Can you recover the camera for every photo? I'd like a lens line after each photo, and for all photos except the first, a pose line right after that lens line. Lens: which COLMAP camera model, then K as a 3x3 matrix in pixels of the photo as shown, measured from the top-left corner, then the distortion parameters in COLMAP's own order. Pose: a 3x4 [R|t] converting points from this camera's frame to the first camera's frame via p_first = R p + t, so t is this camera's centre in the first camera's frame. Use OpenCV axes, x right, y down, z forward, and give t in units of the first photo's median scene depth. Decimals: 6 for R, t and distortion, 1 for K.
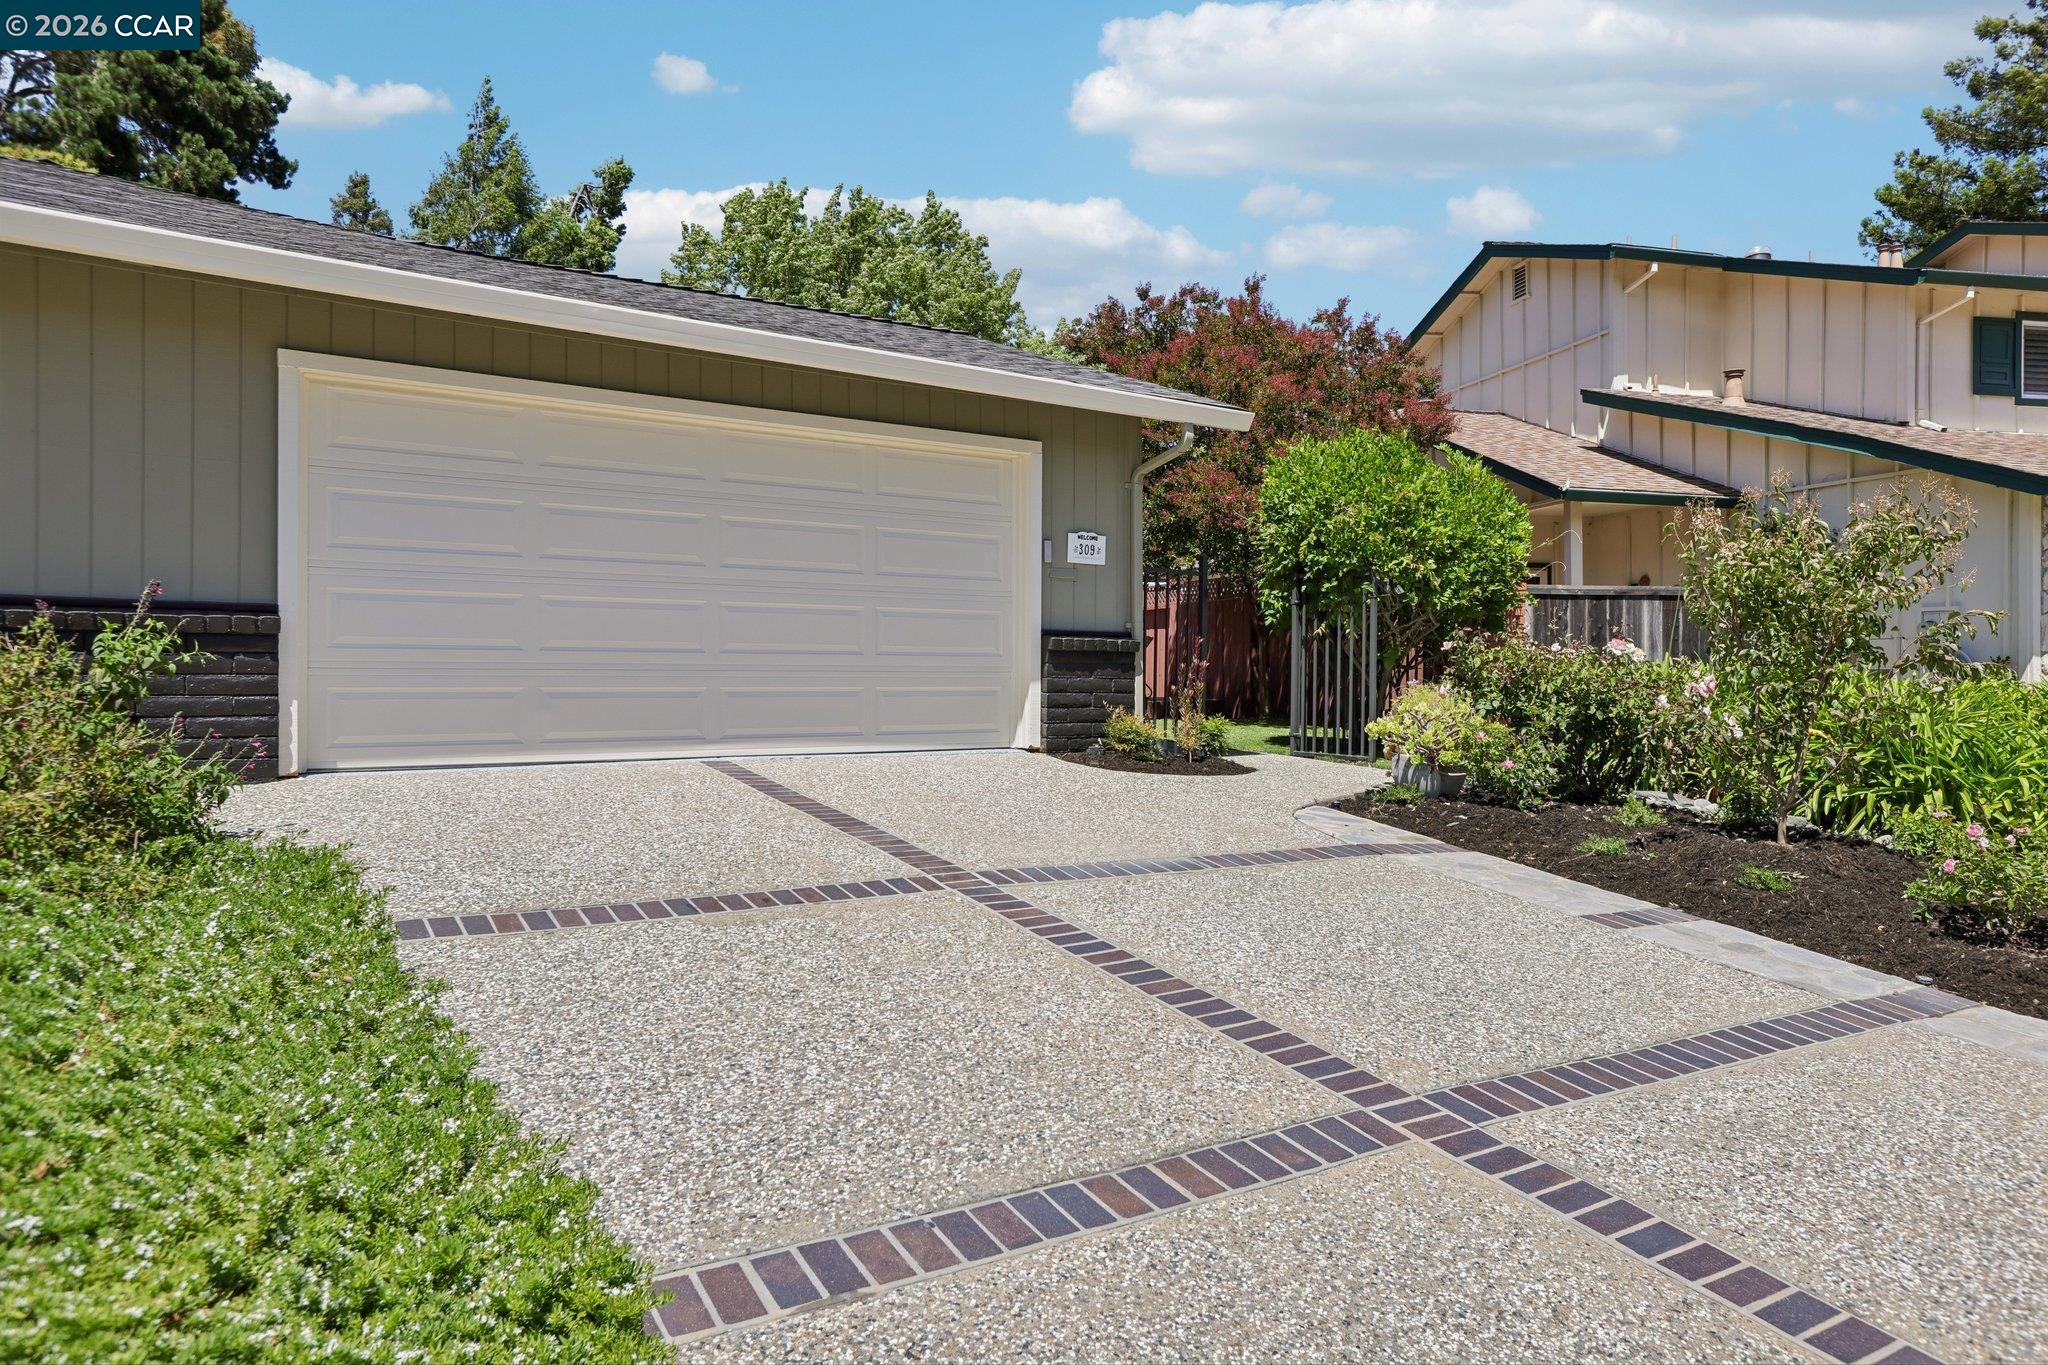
lens RADIAL K [[1462.3, 0, 1023.3], [0, 1462.3, 654.2], [0, 0, 1]] dist [-0.000178, 0.001251]
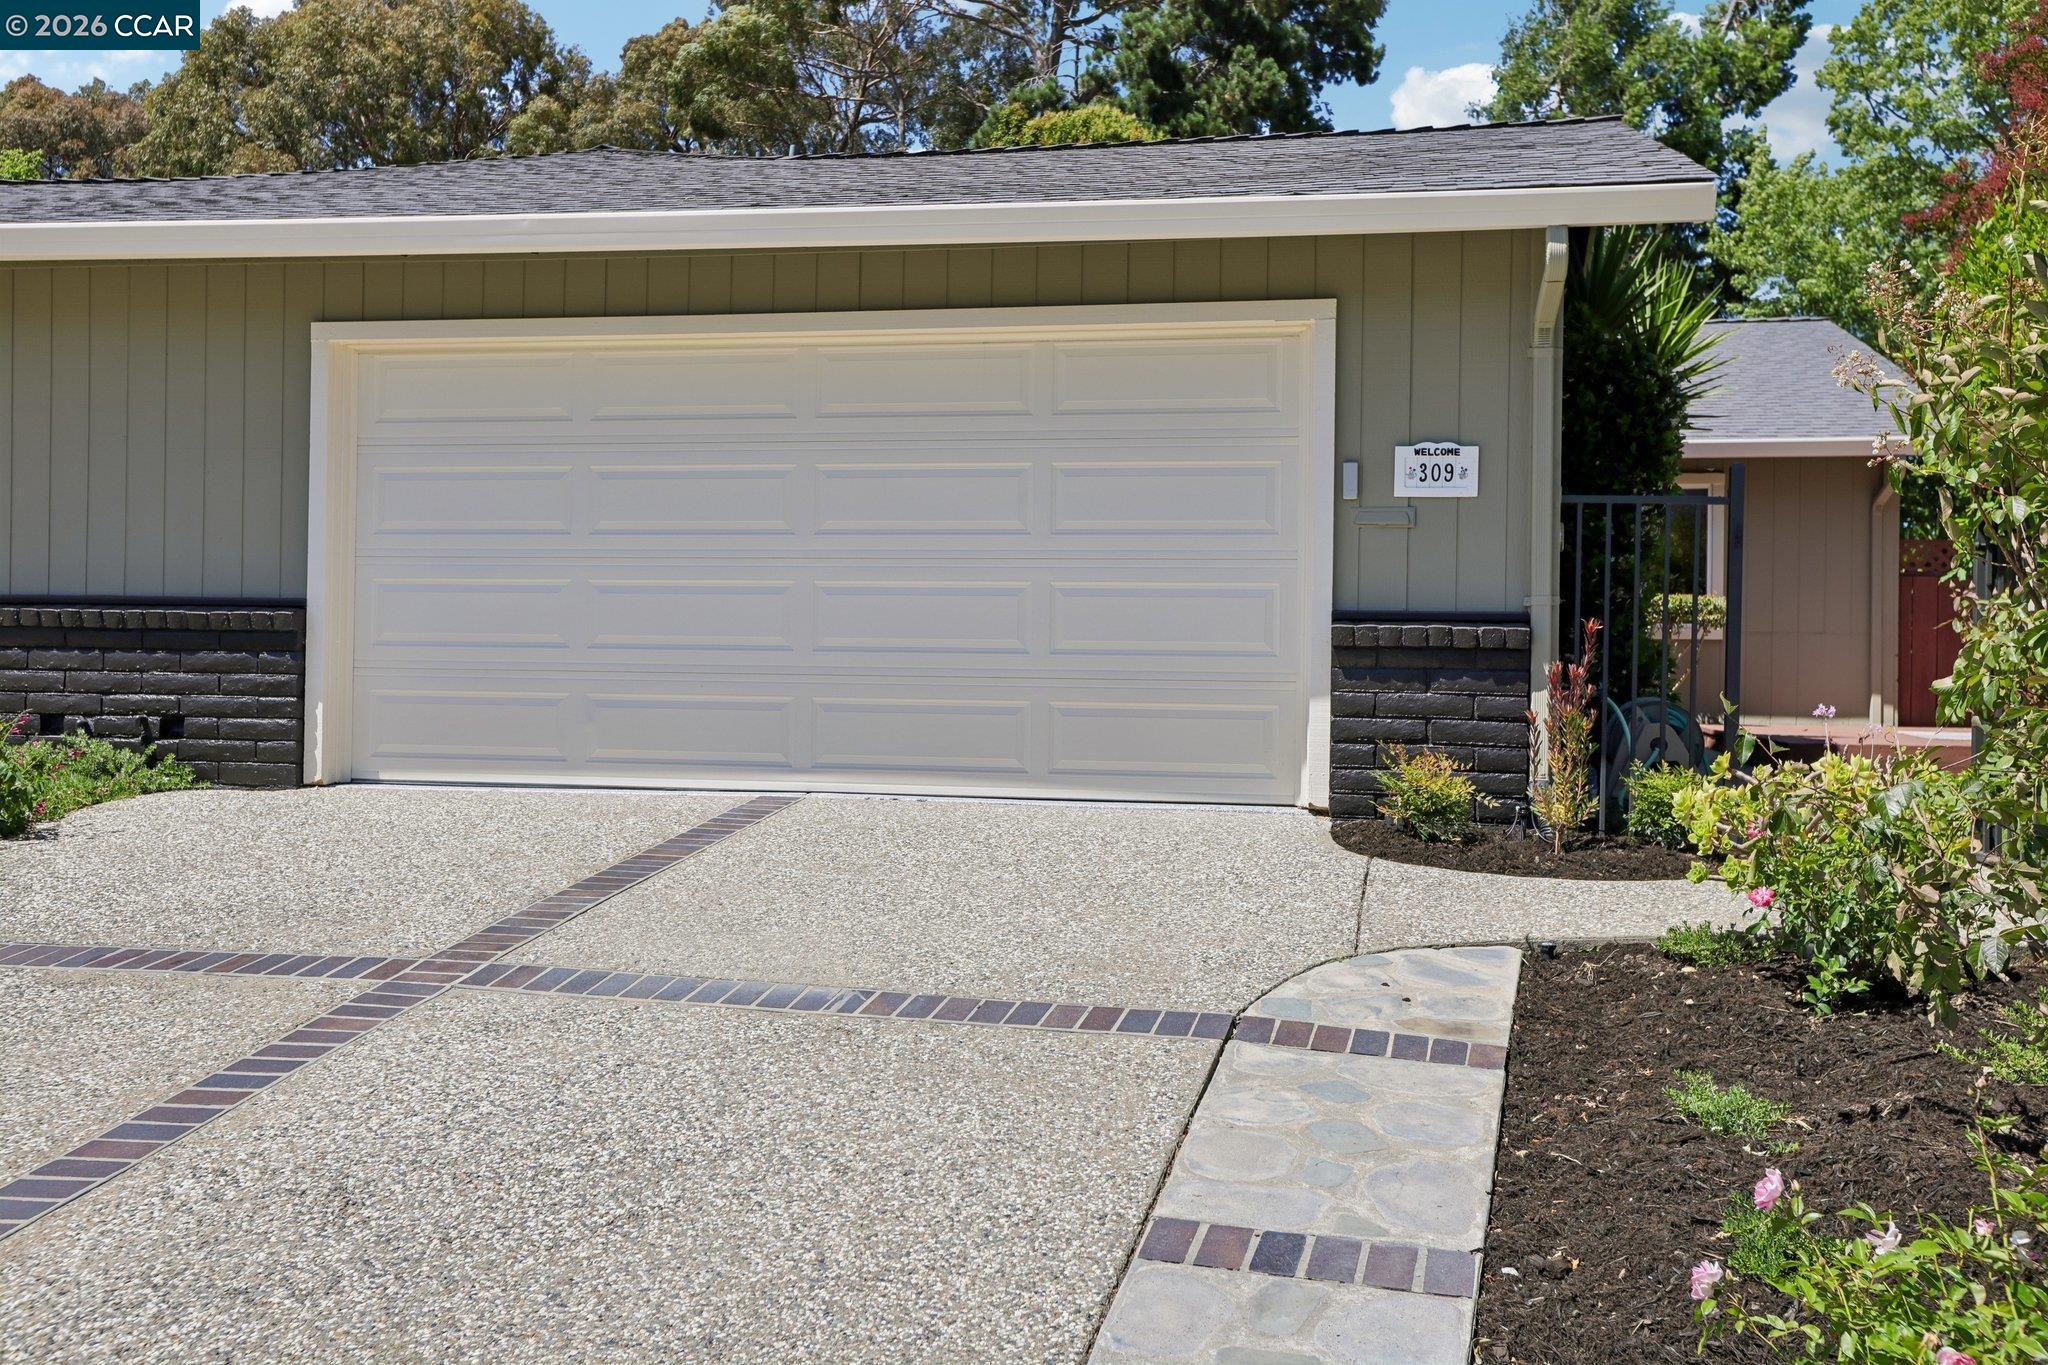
lens RADIAL K [[1994.4, 0, 971.3], [0, 1994.4, 676.5], [0, 0, 1]] dist [0.013100, 0.008366]
pose [[0.673389, 0.003041, -0.739283, 0.521101], [-0.001675, 0.999995, 0.002588, 0.008196], [0.739287, -0.000505, 0.673390, 0.337944]]
